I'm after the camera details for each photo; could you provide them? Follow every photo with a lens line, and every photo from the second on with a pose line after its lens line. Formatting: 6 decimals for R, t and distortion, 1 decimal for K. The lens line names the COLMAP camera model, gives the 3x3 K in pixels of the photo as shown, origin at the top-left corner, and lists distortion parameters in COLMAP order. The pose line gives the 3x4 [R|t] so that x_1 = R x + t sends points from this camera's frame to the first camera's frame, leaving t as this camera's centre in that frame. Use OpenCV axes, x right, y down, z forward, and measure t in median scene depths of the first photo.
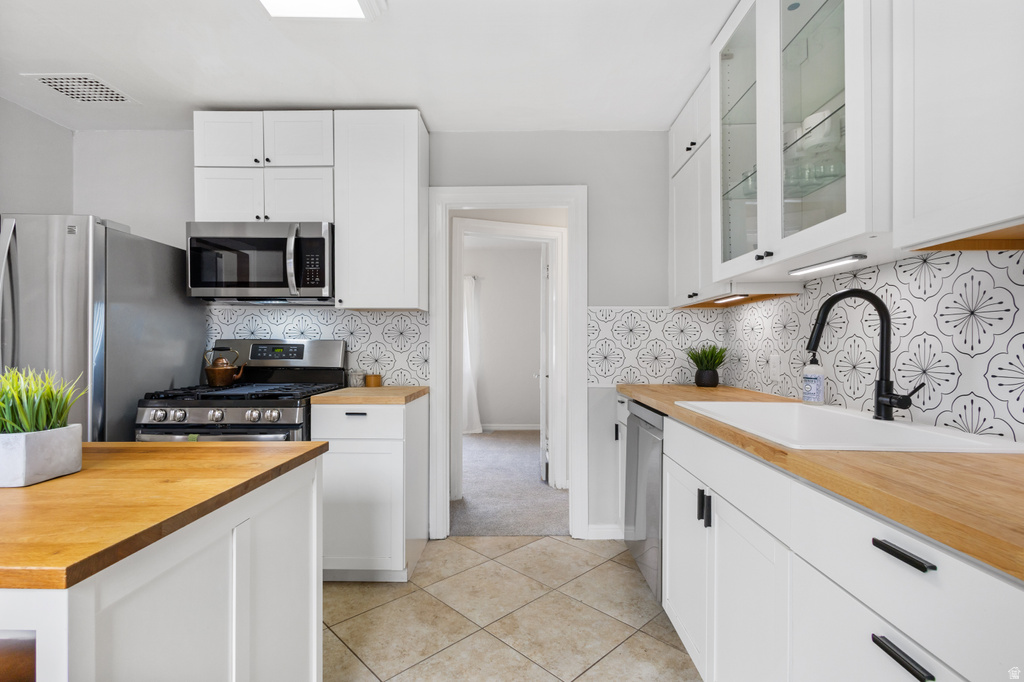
lens RADIAL K [[474.8, 0, 511.4], [0, 474.8, 345.8], [0, 0, 1]] dist [0.007292, -0.001285]
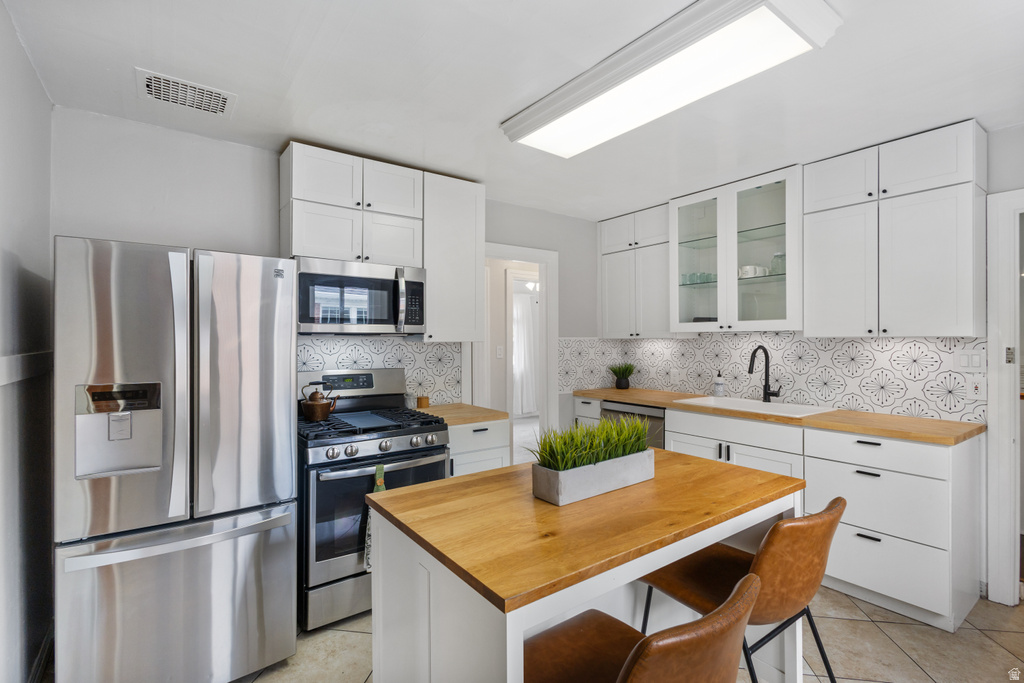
lens RADIAL K [[474.8, 0, 505.7], [0, 474.8, 342.3], [0, 0, 1]] dist [0.007292, -0.001285]
pose [[0.801416, -0.005711, 0.598079, -0.909432], [0.003349, 0.999982, 0.005060, -0.084913], [-0.598097, -0.002052, 0.801421, -0.046689]]
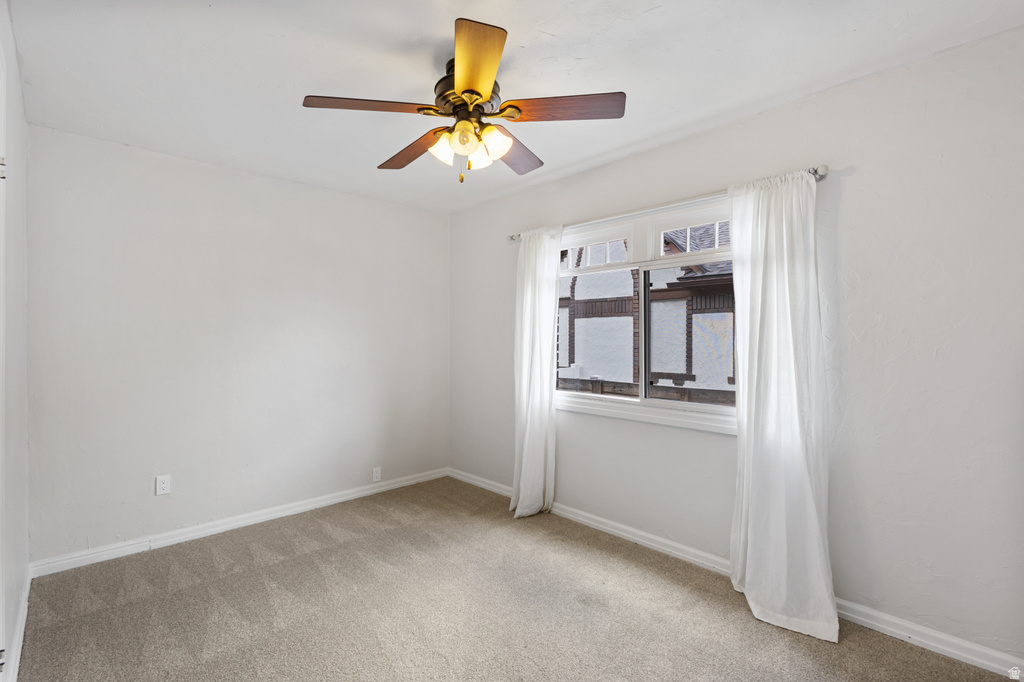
lens RADIAL K [[474.8, 0, 512.0], [0, 474.8, 338.1], [0, 0, 1]] dist [0.007292, -0.001285]
pose [[0.724442, 0.001449, -0.689334, 0.010553], [-0.006769, 0.999965, -0.005012, -0.050624], [0.689302, 0.008297, 0.724426, 1.486353]]
